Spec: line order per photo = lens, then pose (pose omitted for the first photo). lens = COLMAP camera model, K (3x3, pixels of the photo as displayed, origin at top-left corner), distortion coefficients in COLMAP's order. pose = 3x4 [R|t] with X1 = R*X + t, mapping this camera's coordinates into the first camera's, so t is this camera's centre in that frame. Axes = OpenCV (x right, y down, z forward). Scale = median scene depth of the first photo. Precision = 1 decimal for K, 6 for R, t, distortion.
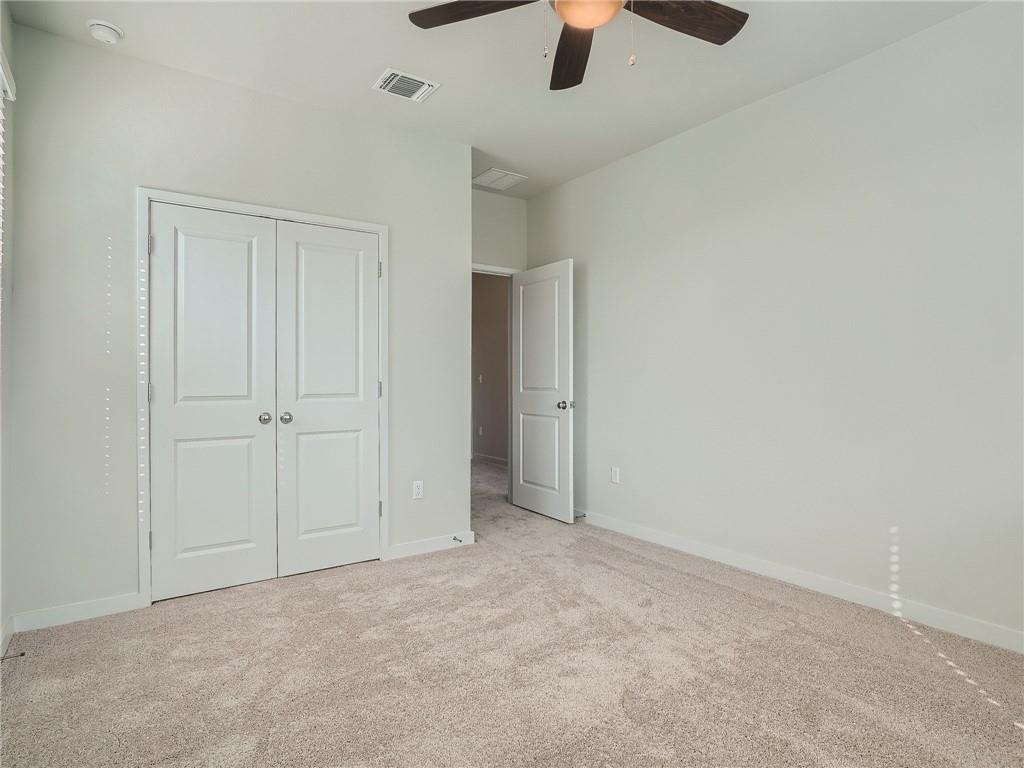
lens RADIAL K [[560.2, 0, 503.8], [0, 560.2, 380.2], [0, 0, 1]] dist [-0.026870, 0.002497]
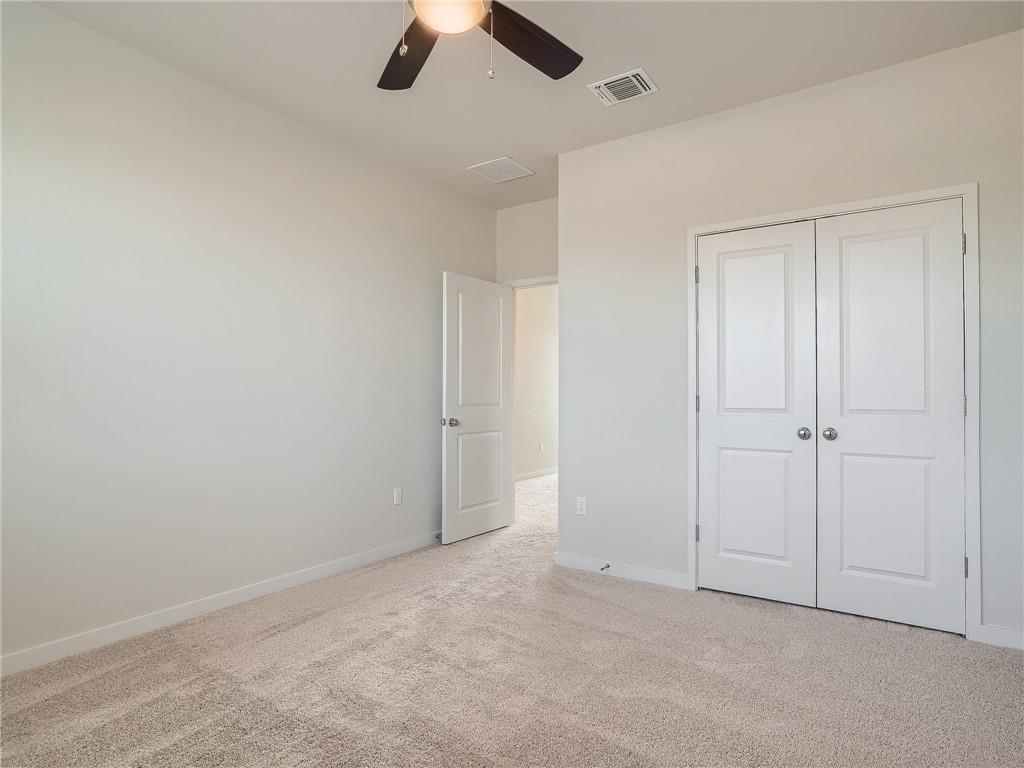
lens RADIAL K [[560.2, 0, 511.1], [0, 560.2, 387.3], [0, 0, 1]] dist [-0.026870, 0.002497]
pose [[0.367413, -0.008090, -0.930023, 0.260327], [-0.000620, 0.999960, -0.008943, -0.000959], [0.930058, 0.003863, 0.367393, 0.191058]]
